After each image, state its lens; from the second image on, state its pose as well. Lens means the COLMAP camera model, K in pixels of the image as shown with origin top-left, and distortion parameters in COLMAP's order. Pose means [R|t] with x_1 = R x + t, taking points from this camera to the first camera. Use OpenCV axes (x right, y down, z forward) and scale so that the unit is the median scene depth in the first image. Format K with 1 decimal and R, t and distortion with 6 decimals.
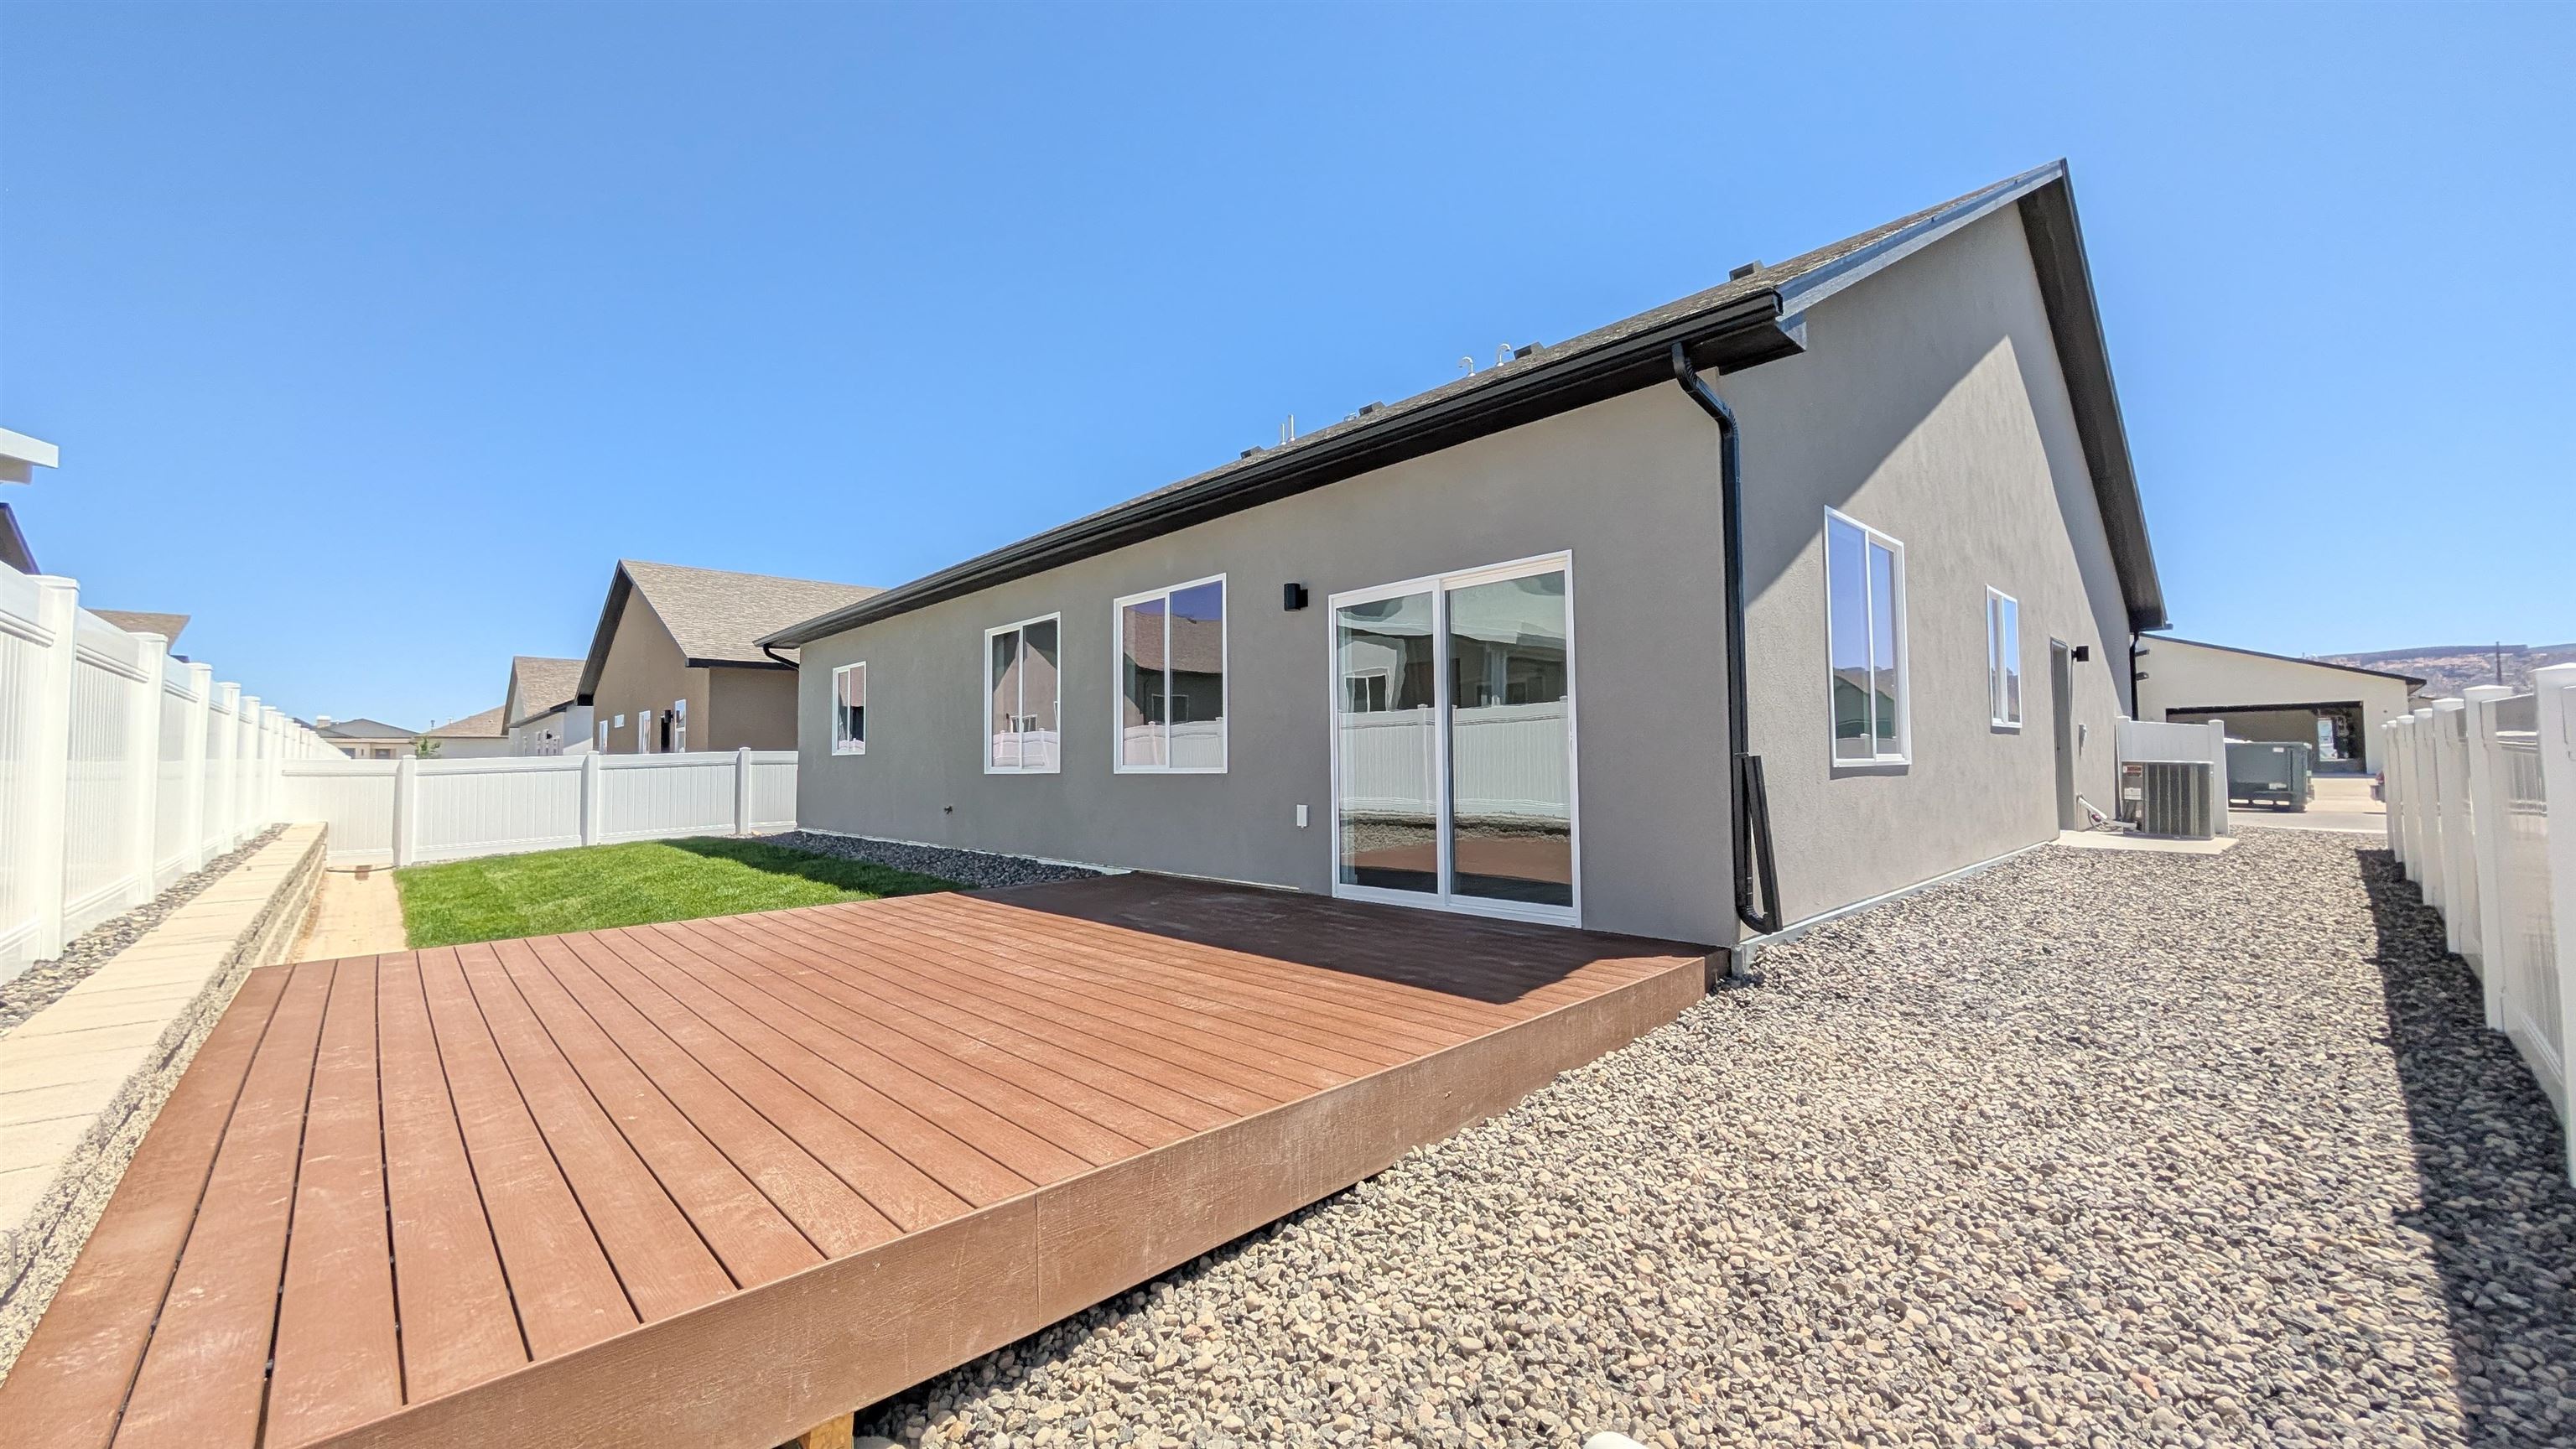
lens RADIAL K [[968.3, 0, 1288.0], [0, 968.3, 724.5], [0, 0, 1]] dist [-0.000012, -0.000015]
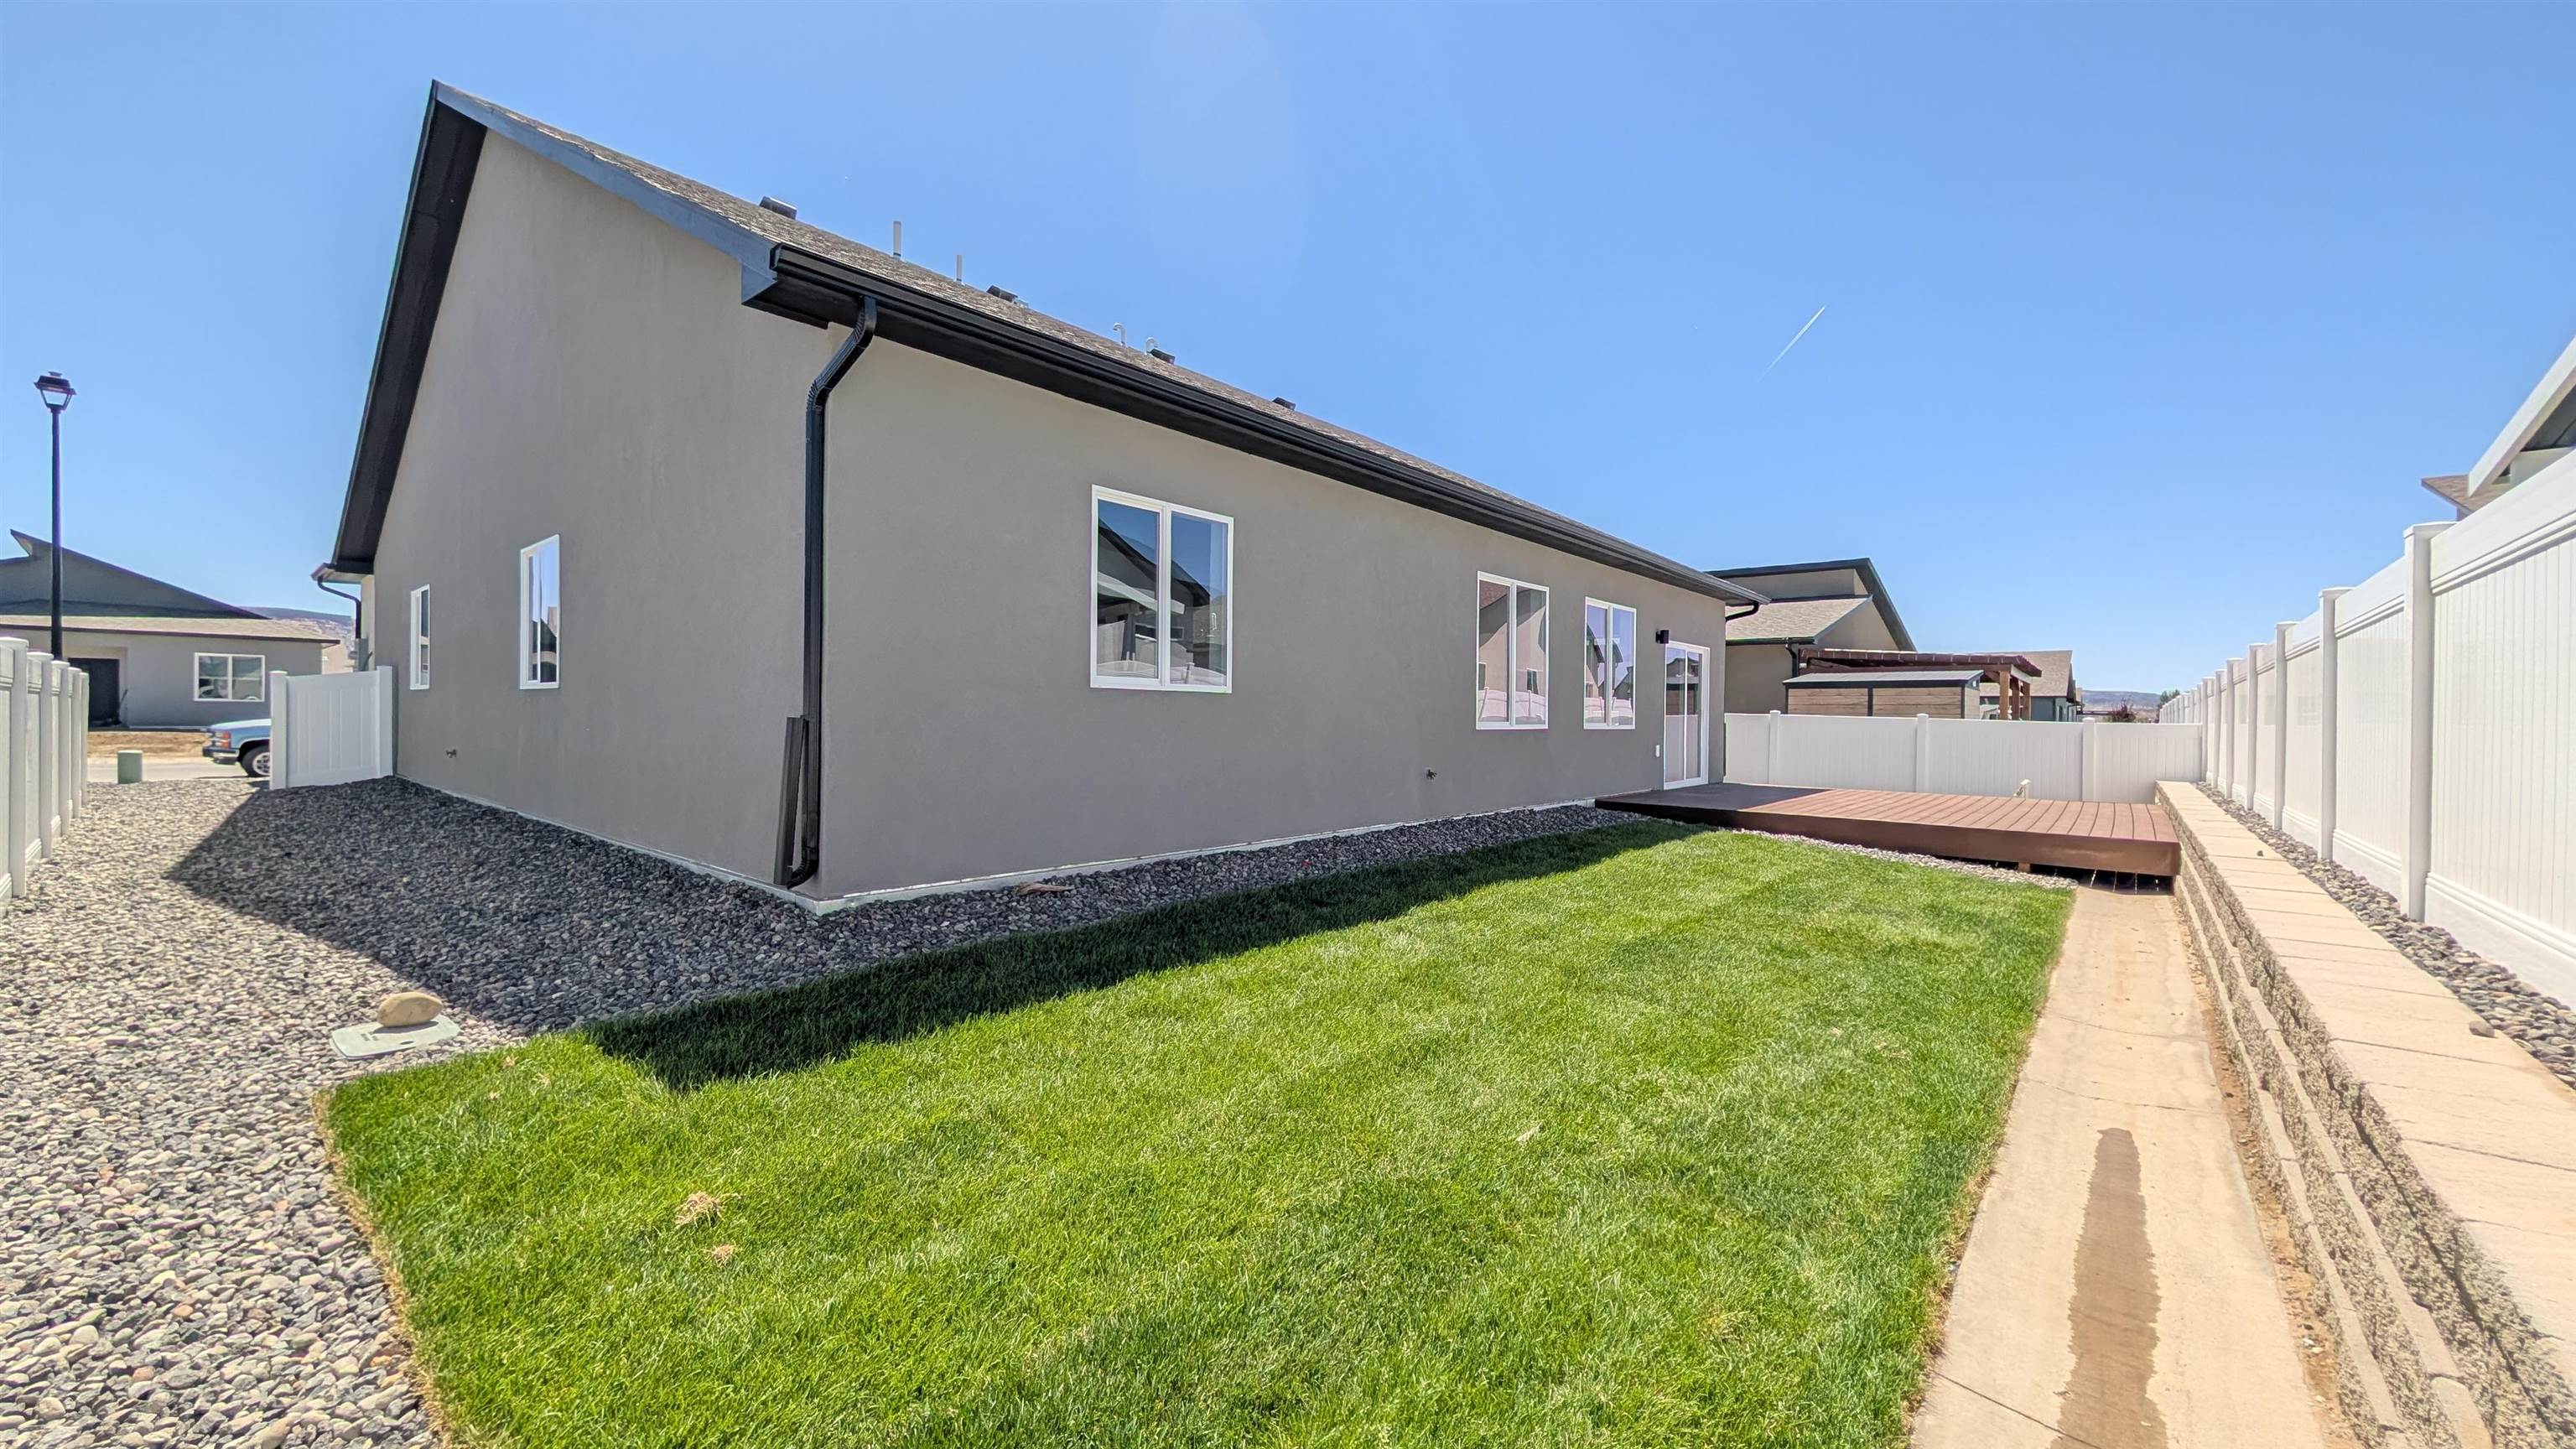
lens RADIAL K [[980.7, 0, 1288.0], [0, 980.7, 724.5], [0, 0, 1]] dist [0.000942, 0.000076]
pose [[-0.093988, 0.001737, 0.995572, -0.992543], [-0.044743, 0.998981, -0.005967, 0.048244], [-0.994567, -0.045106, -0.093814, 1.025311]]
